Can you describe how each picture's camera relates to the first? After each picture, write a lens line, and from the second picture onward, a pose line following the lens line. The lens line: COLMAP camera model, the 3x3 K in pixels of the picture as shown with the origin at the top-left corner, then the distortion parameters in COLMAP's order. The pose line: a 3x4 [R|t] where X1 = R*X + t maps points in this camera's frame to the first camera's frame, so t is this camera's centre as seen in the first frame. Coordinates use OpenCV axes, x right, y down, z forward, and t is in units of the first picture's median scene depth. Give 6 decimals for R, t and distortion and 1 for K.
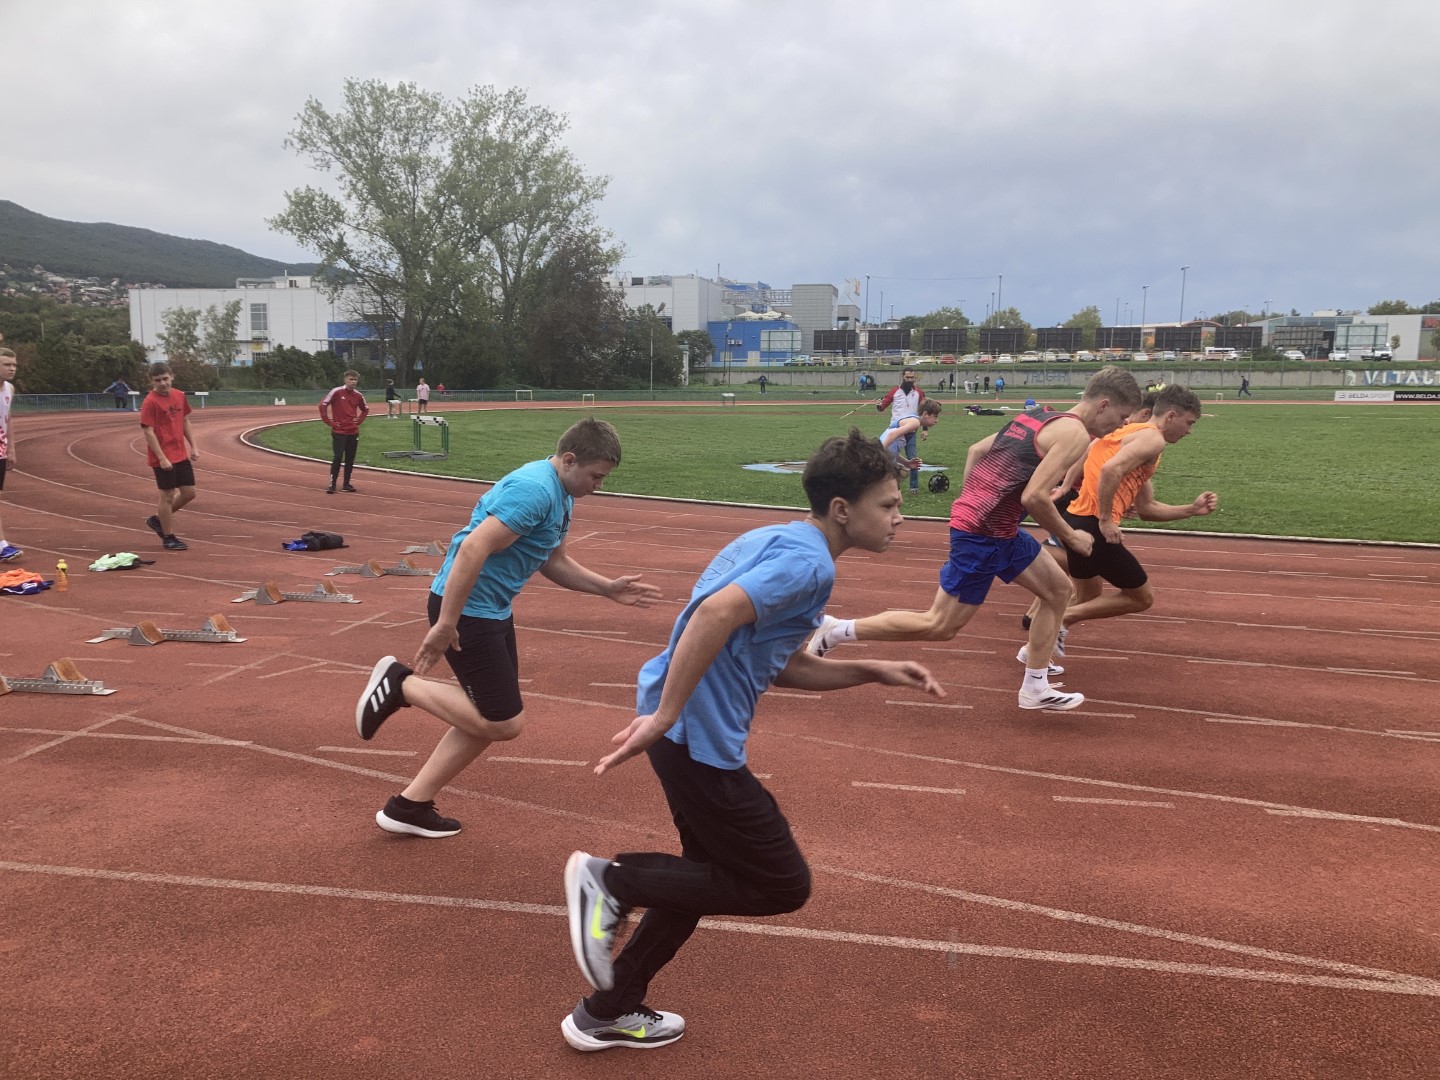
lens RADIAL K [[1171.6, 0, 701.1], [0, 1171.6, 504.4], [0, 0, 1]] dist [0.055272, -0.007699]
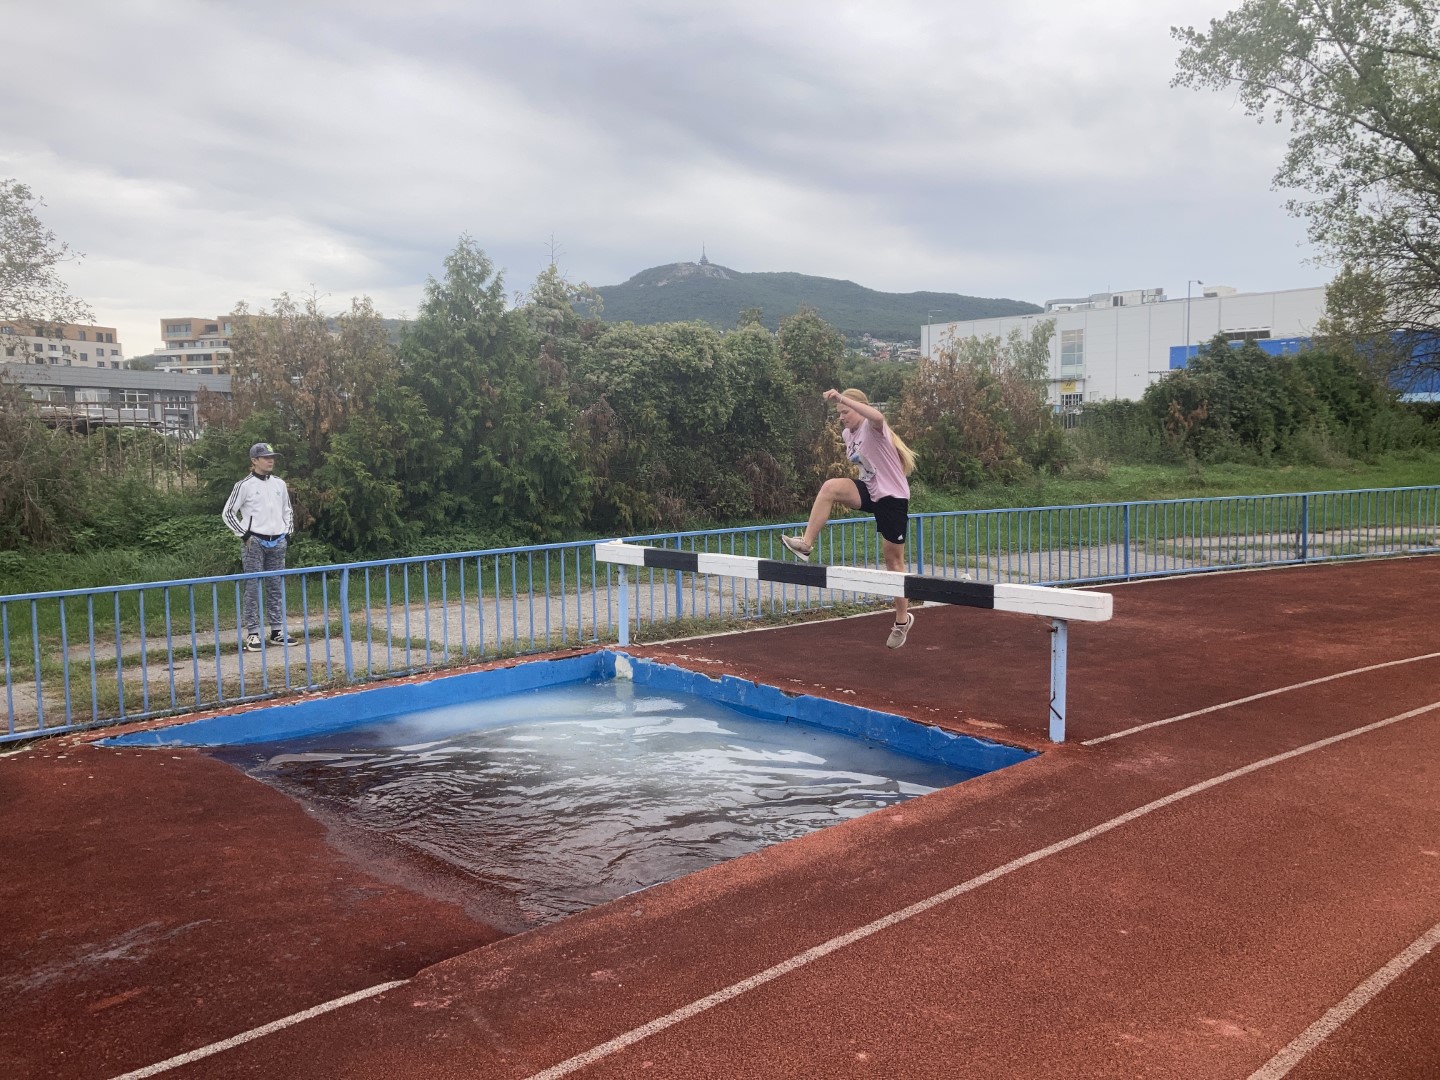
lens RADIAL K [[1163.3, 0, 720.3], [0, 1163.3, 516.0], [0, 0, 1]] dist [0.069165, -0.005773]
pose [[0.809720, 0.030200, -0.586039, -0.125255], [-0.048025, 0.998735, -0.014888, -0.032093], [0.584848, 0.040200, 0.810146, 0.292321]]
